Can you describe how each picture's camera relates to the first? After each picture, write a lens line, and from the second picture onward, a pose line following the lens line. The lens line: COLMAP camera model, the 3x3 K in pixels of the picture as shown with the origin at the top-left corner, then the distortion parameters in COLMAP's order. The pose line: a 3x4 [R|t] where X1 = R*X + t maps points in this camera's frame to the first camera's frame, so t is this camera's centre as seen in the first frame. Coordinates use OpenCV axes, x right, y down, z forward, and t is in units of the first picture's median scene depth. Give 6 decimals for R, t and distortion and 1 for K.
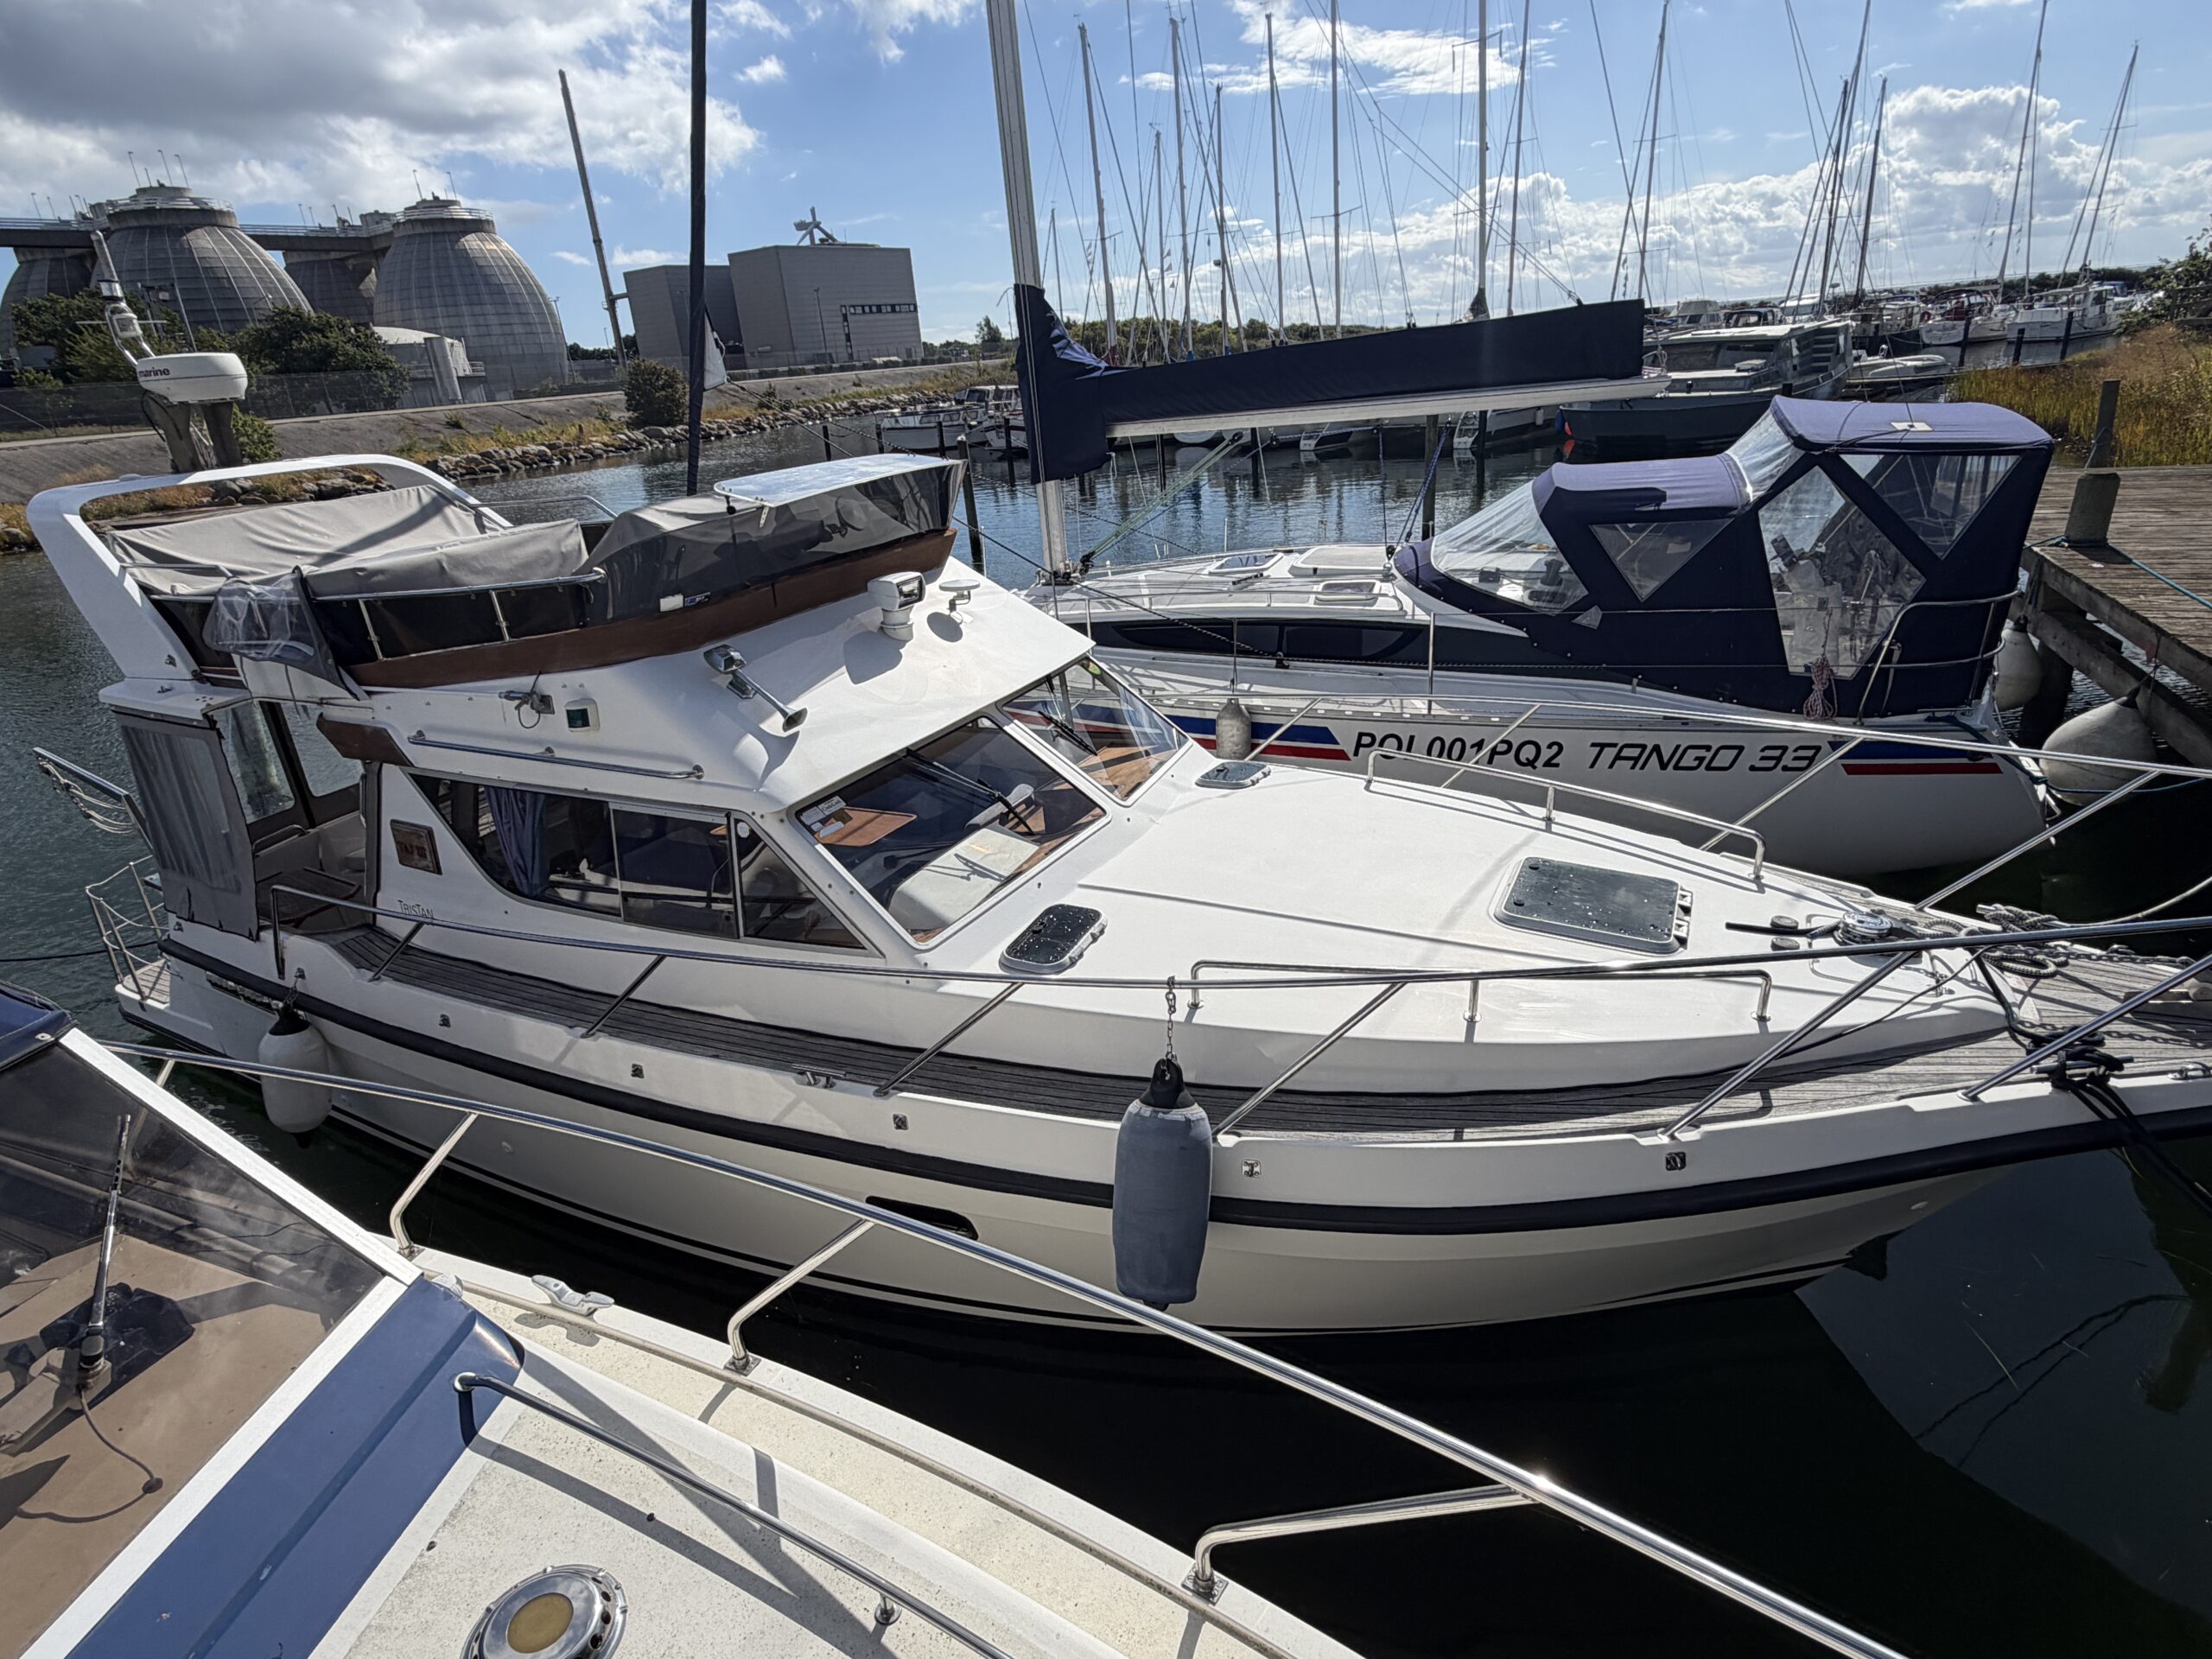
lens RADIAL K [[1242.7, 0, 1124.6], [0, 1242.7, 887.8], [0, 0, 1]] dist [-0.028885, 0.015602]
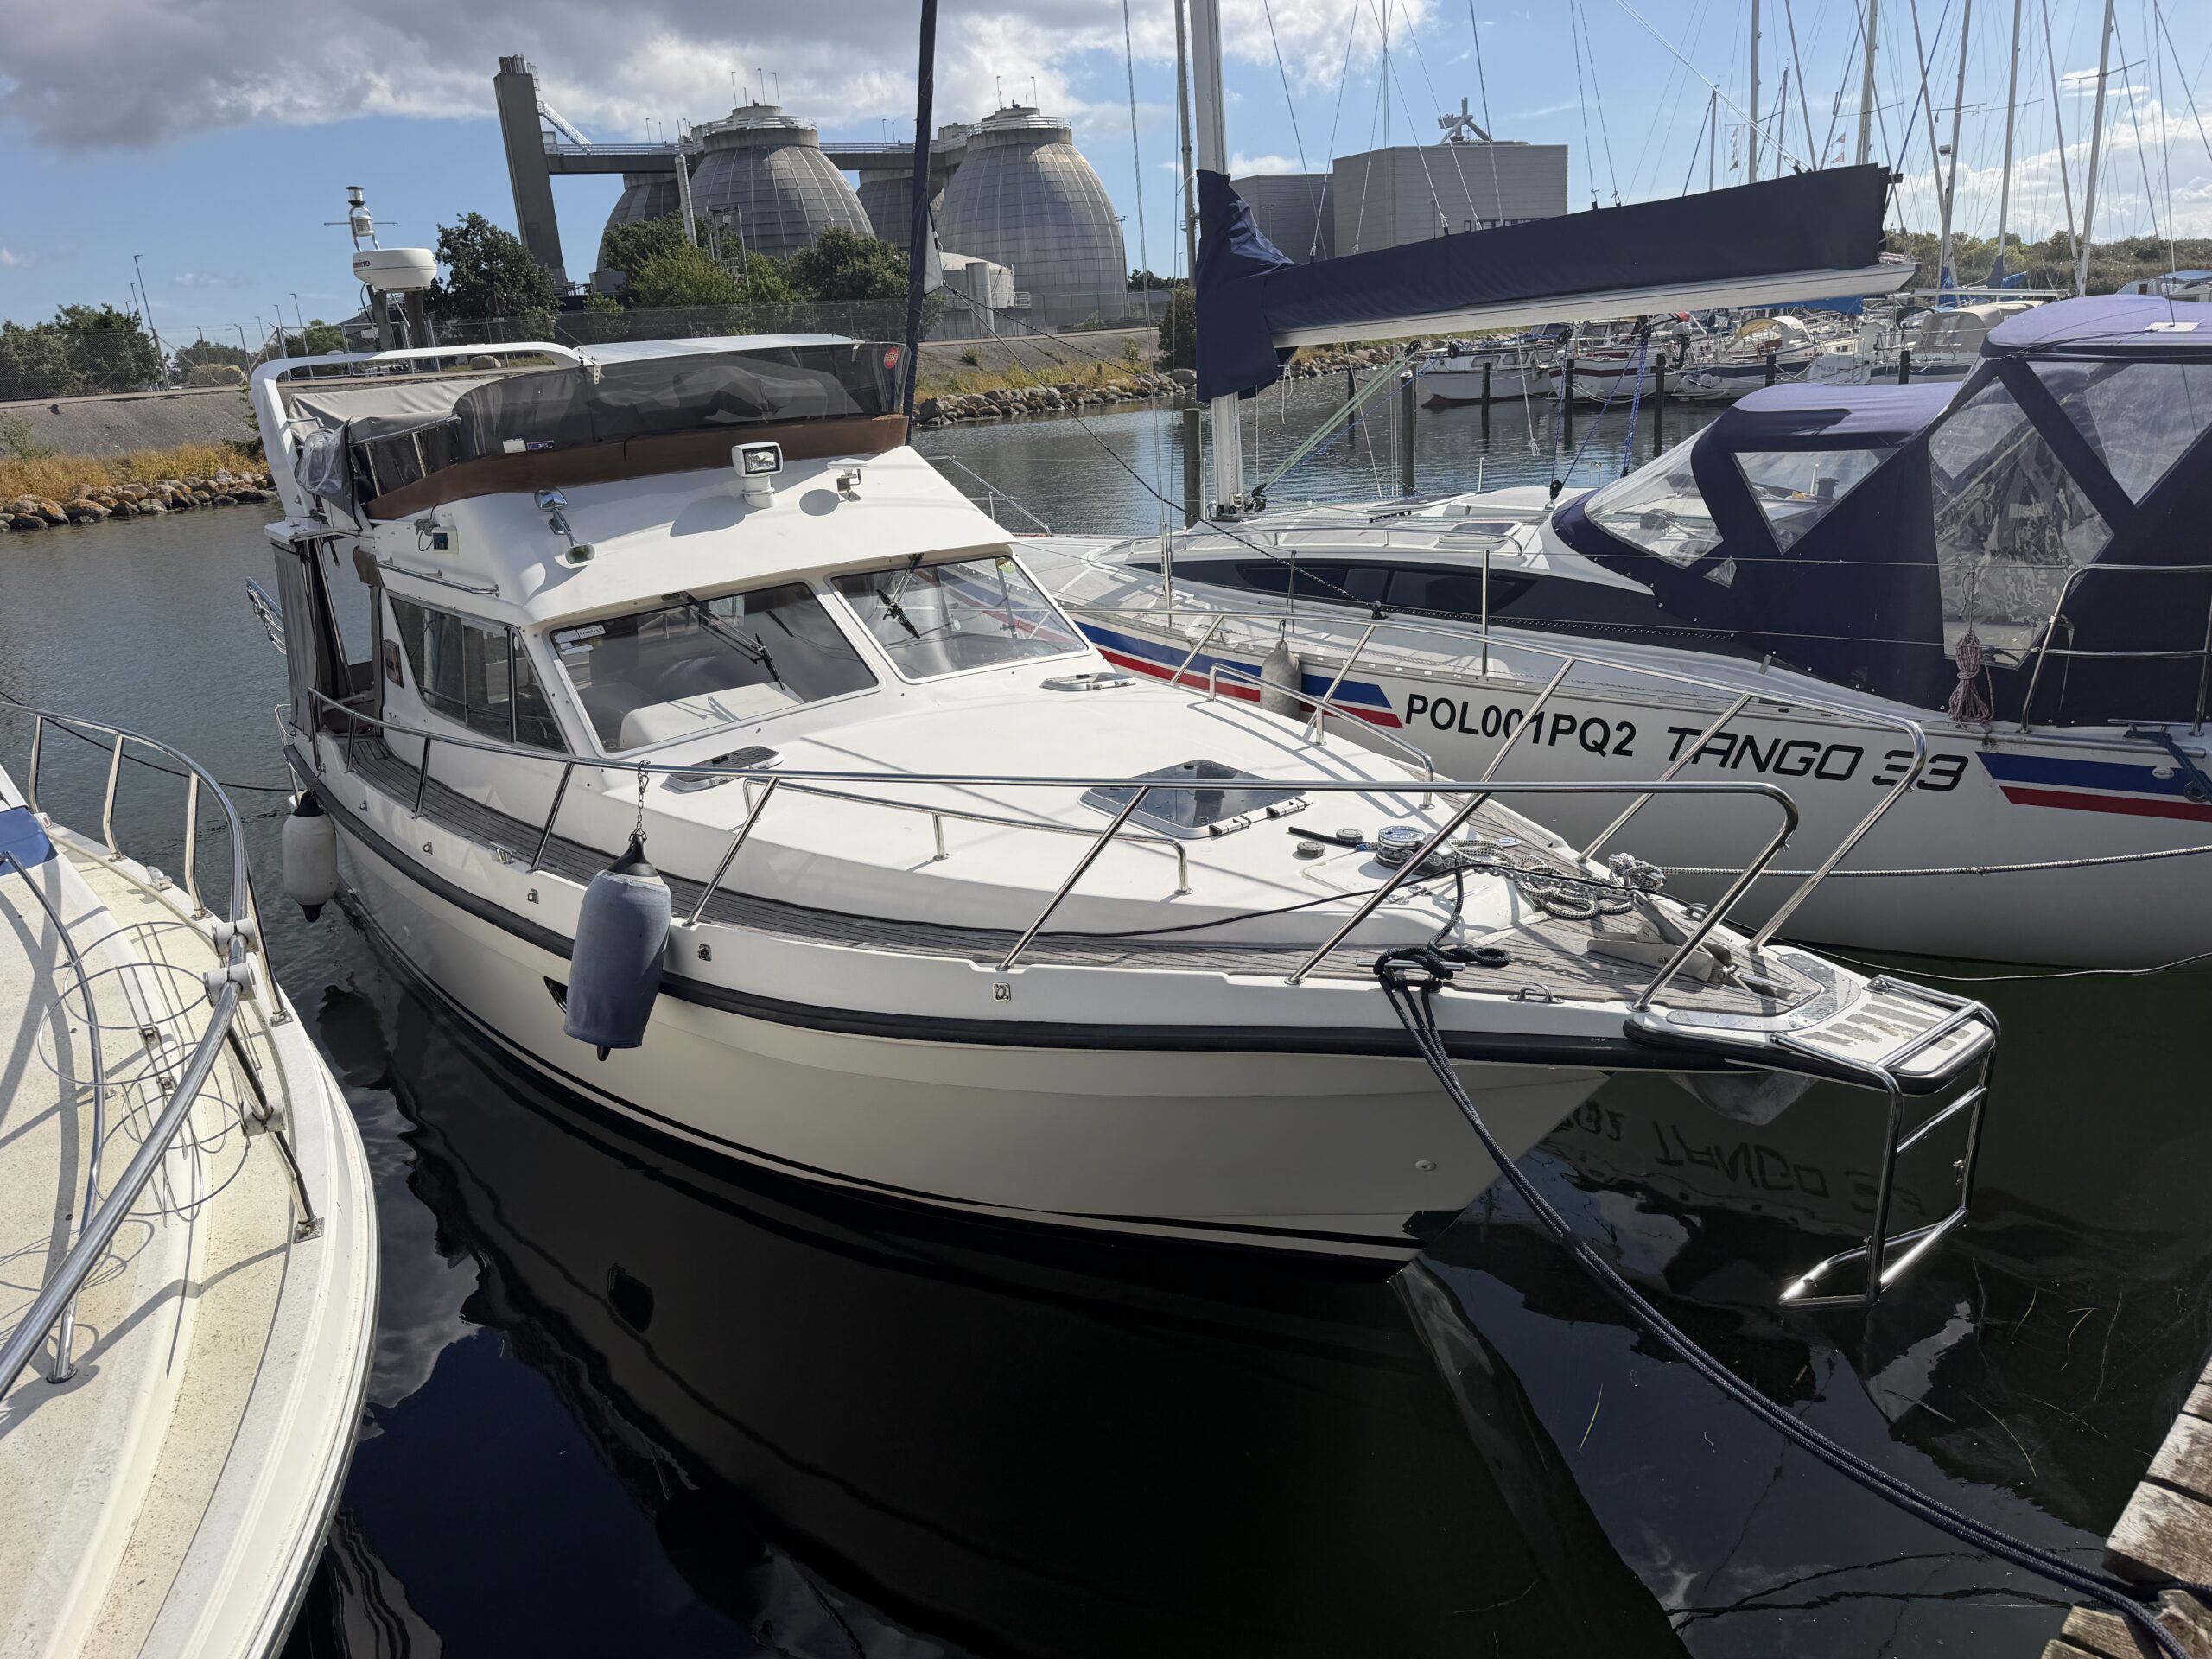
lens RADIAL K [[1761.9, 0, 1106.0], [0, 1761.9, 829.5], [0, 0, 1]] dist [0.056807, -0.045706]
pose [[0.893700, 0.128969, -0.429729, 0.553398], [-0.176759, 0.981541, -0.073026, 0.088936], [0.412379, 0.141222, 0.900000, -0.129413]]
